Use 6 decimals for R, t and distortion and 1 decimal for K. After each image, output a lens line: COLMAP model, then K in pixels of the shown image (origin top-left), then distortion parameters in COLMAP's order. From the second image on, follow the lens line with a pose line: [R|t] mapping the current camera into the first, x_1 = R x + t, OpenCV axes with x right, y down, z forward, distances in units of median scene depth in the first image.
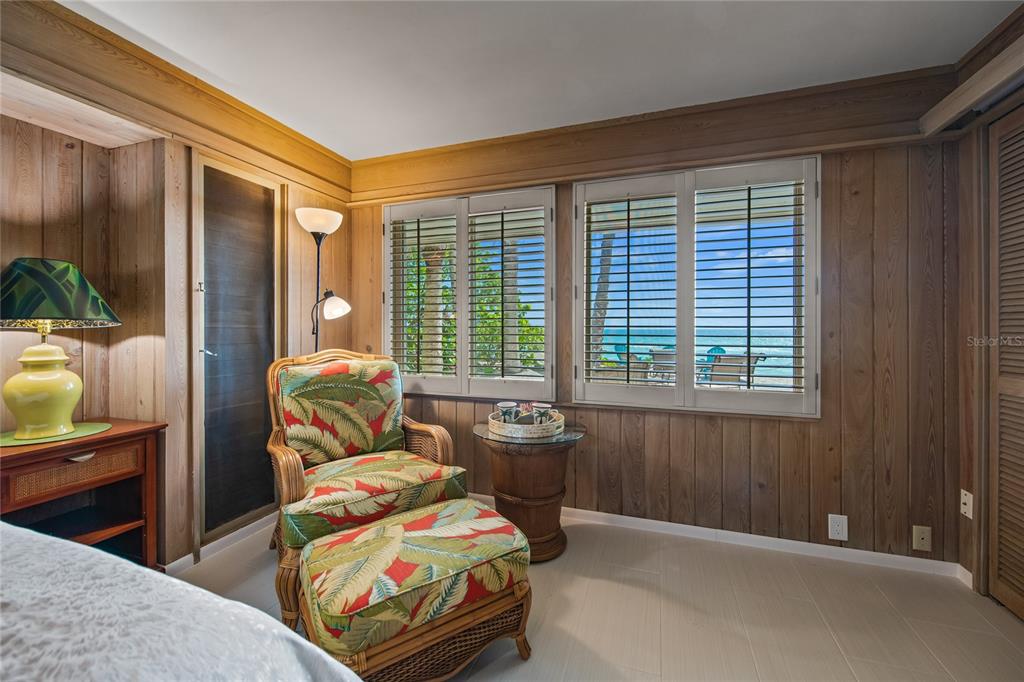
lens RADIAL K [[417.4, 0, 514.1], [0, 417.4, 329.7], [0, 0, 1]] dist [-0.002277, -0.000950]
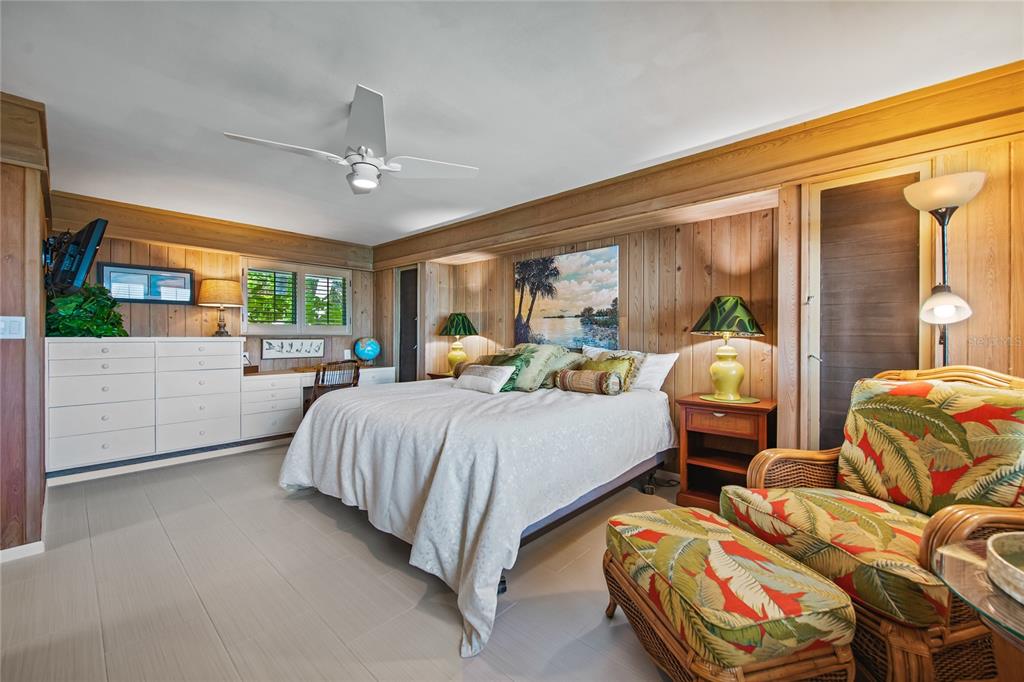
lens RADIAL K [[417.4, 0, 514.1], [0, 417.4, 329.7], [0, 0, 1]] dist [-0.002277, -0.000950]
pose [[-0.406856, -0.013254, -0.913396, 0.615847], [-0.001939, 0.999905, -0.013645, -0.004115], [0.913490, -0.003781, -0.406843, 0.693631]]
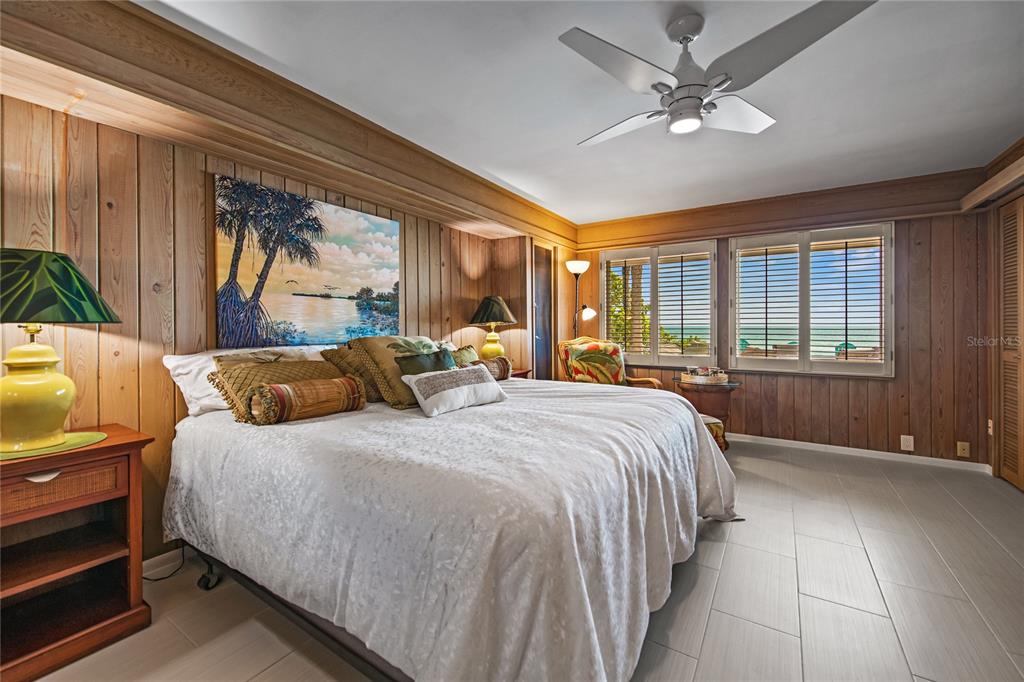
lens RADIAL K [[417.4, 0, 514.1], [0, 417.4, 329.7], [0, 0, 1]] dist [-0.002277, -0.000950]
pose [[0.971705, -0.000752, -0.236197, -0.356552], [0.001806, 0.999989, 0.004248, 0.008405], [0.236191, -0.004554, 0.971696, -0.980303]]
